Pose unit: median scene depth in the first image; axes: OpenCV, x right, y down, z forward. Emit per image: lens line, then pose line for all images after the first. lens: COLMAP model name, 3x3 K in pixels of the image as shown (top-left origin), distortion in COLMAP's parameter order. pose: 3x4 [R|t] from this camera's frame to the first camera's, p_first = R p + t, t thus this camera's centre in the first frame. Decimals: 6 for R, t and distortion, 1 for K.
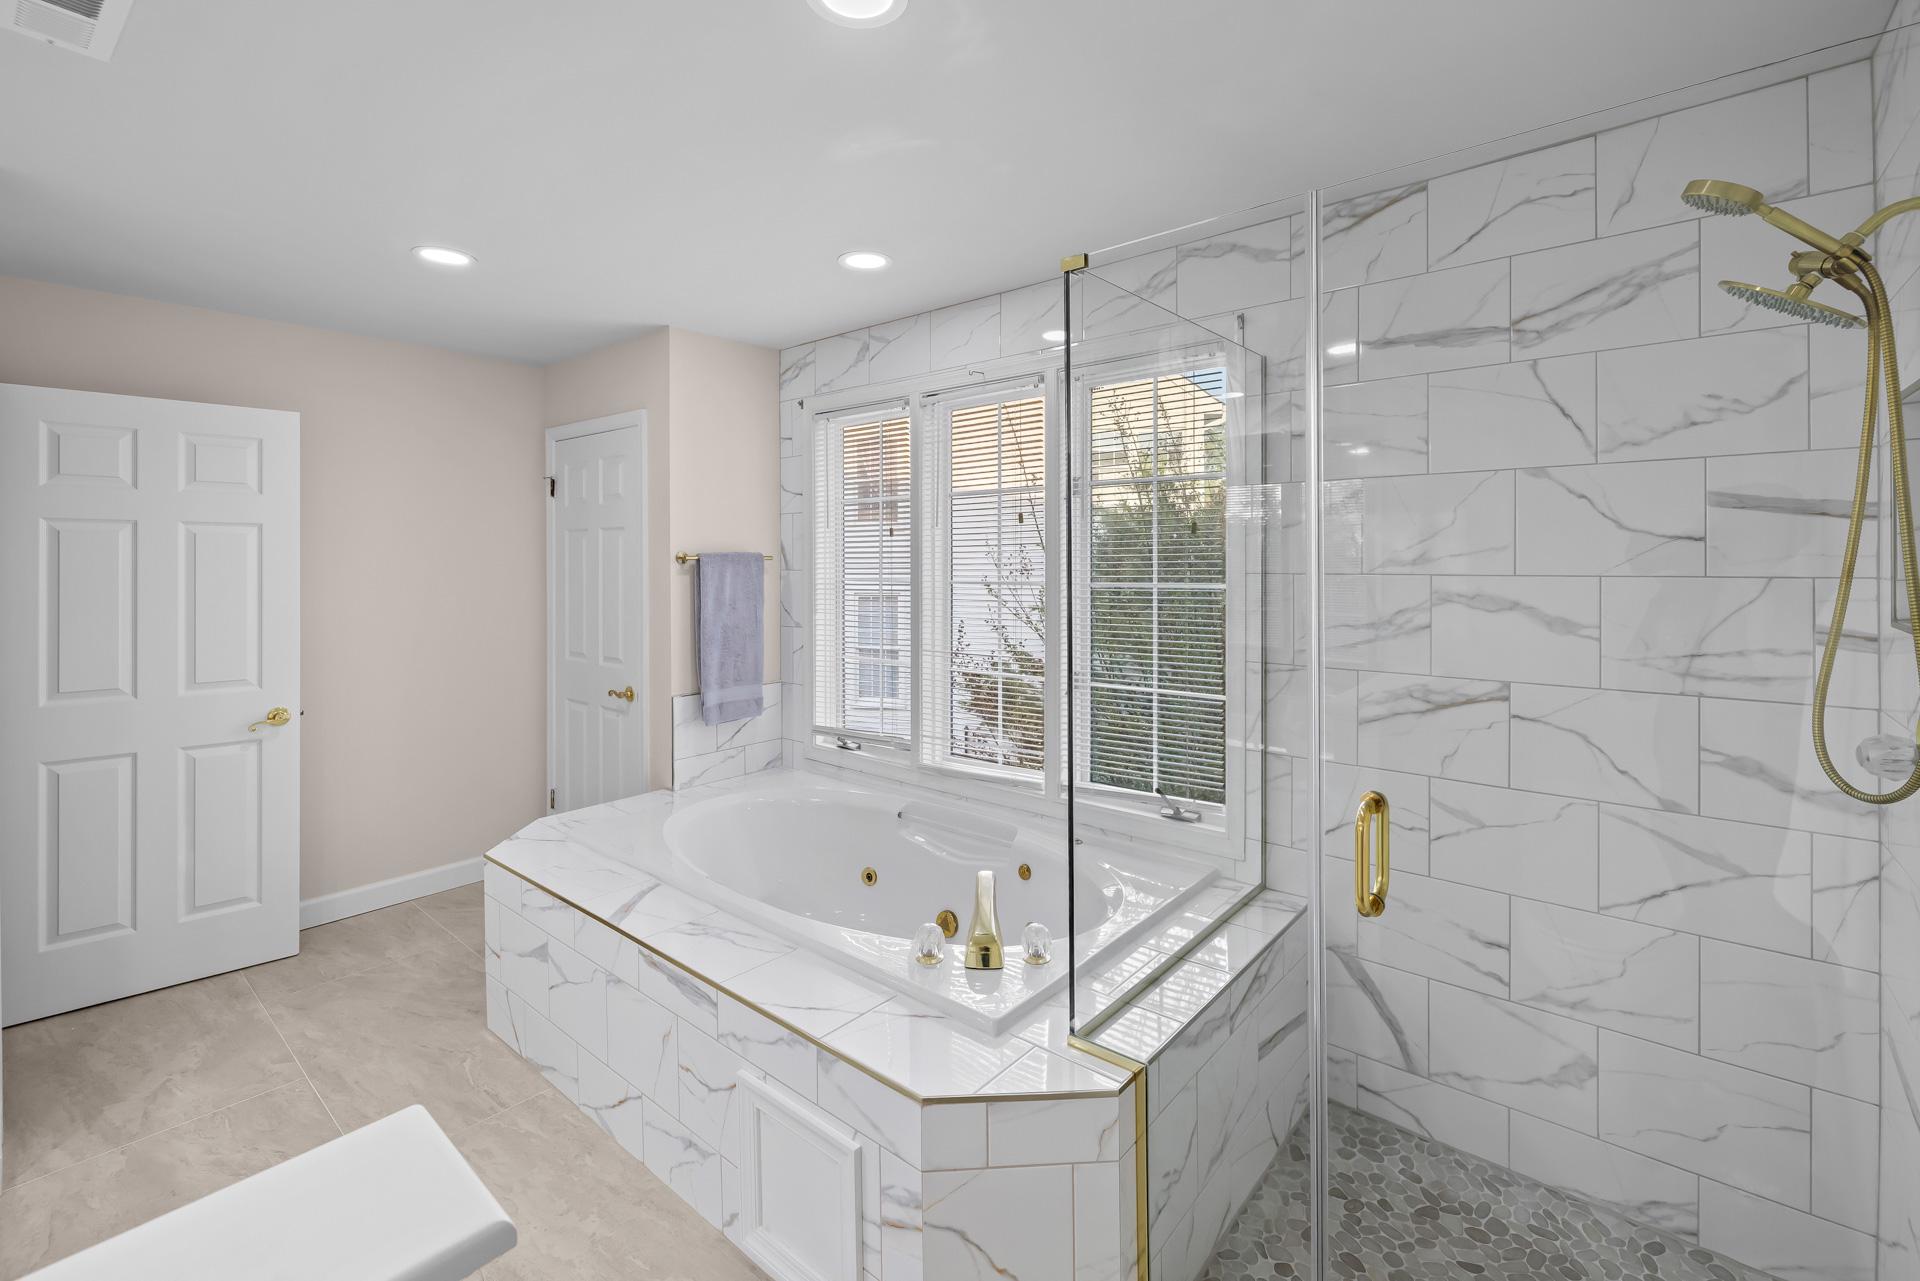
lens RADIAL K [[830.1, 0, 965.3], [0, 830.1, 564.1], [0, 0, 1]] dist [0.003219, 0.001181]
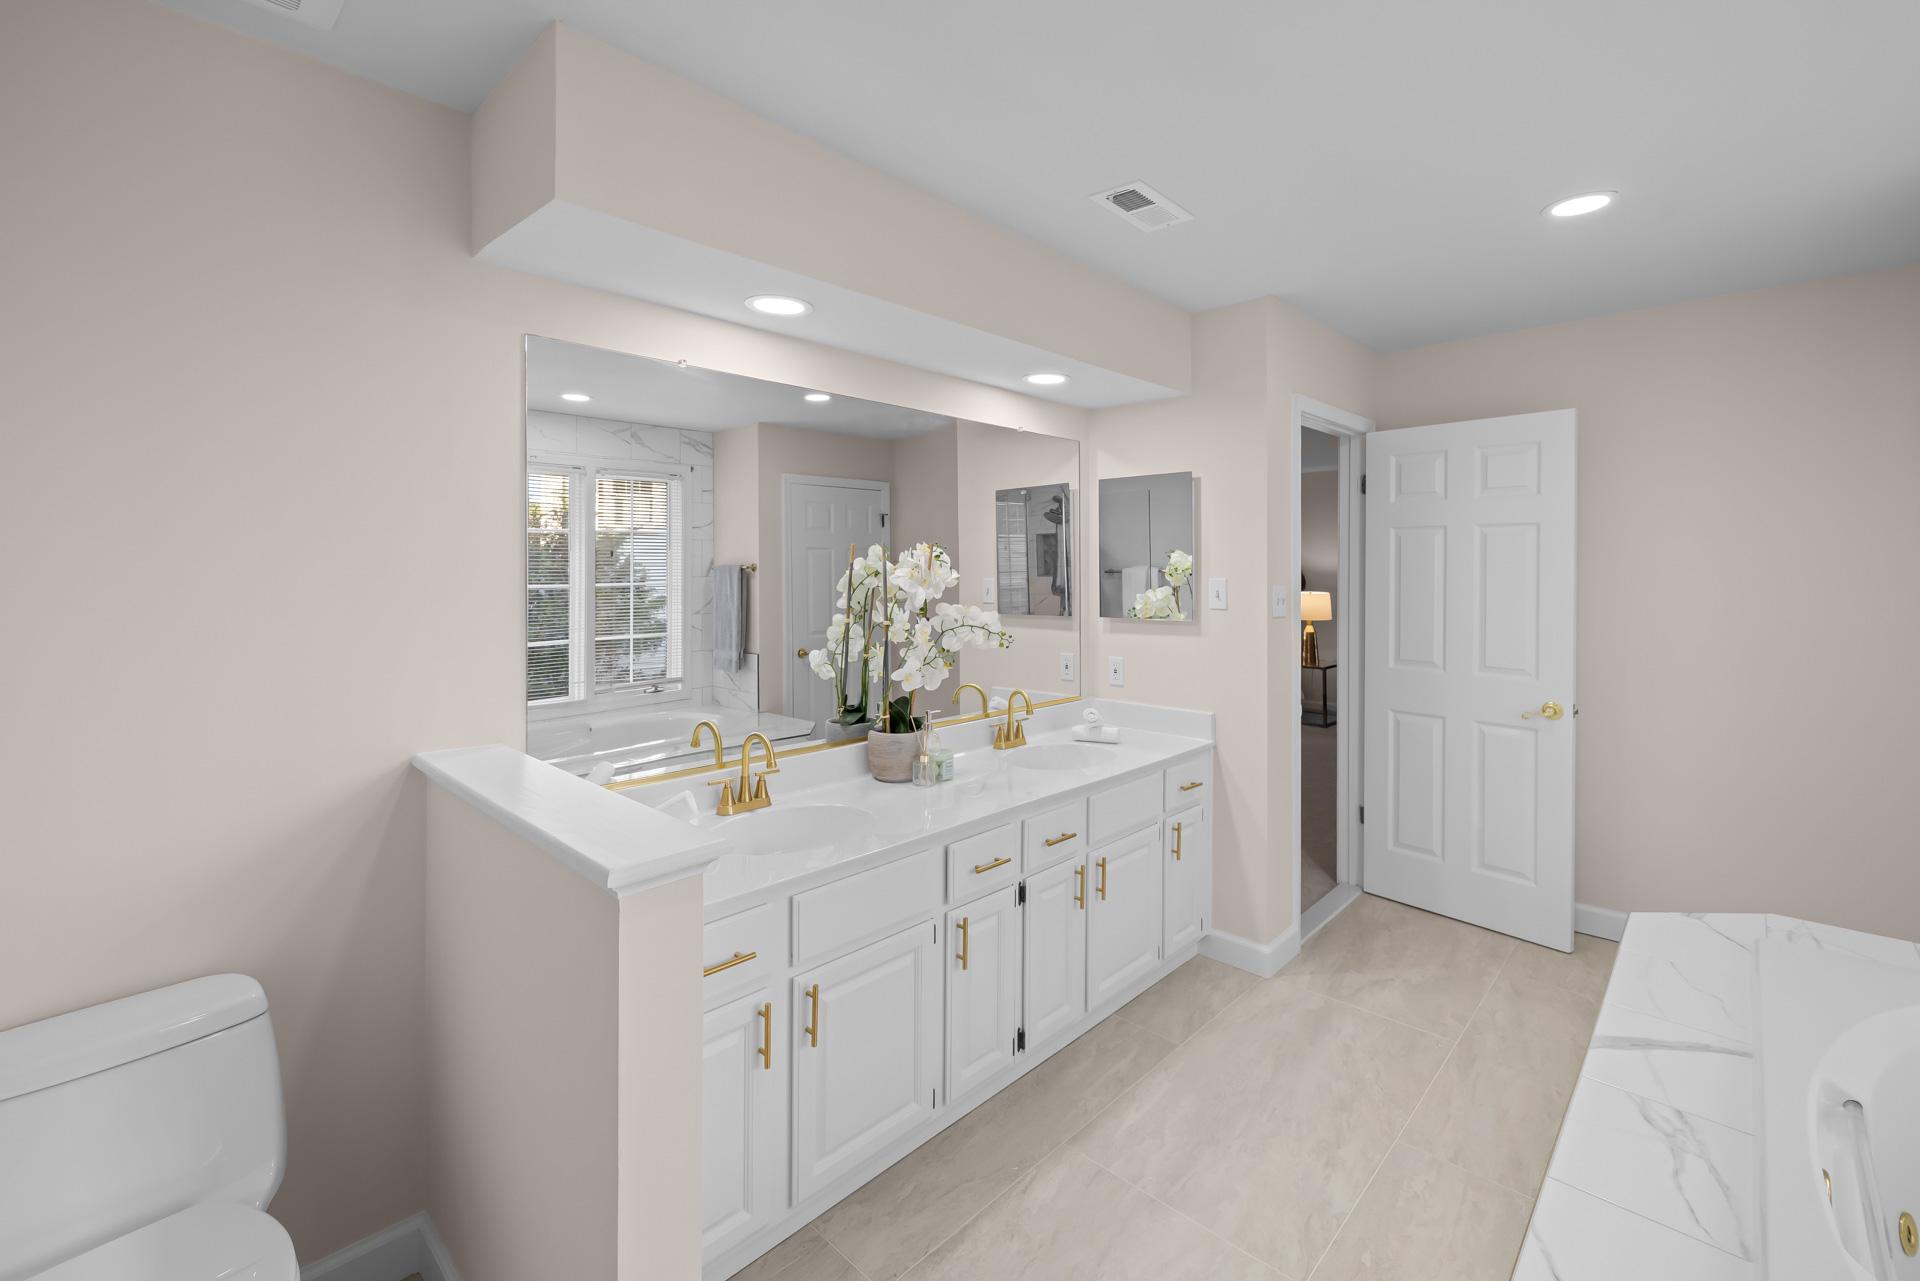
lens RADIAL K [[830.1, 0, 965.3], [0, 830.1, 569.9], [0, 0, 1]] dist [0.003219, 0.001181]
pose [[-0.055151, 0.000782, -0.998478, 0.263724], [-0.001003, 0.999999, 0.000838, 0.011879], [0.998478, 0.001048, -0.055150, 0.380005]]
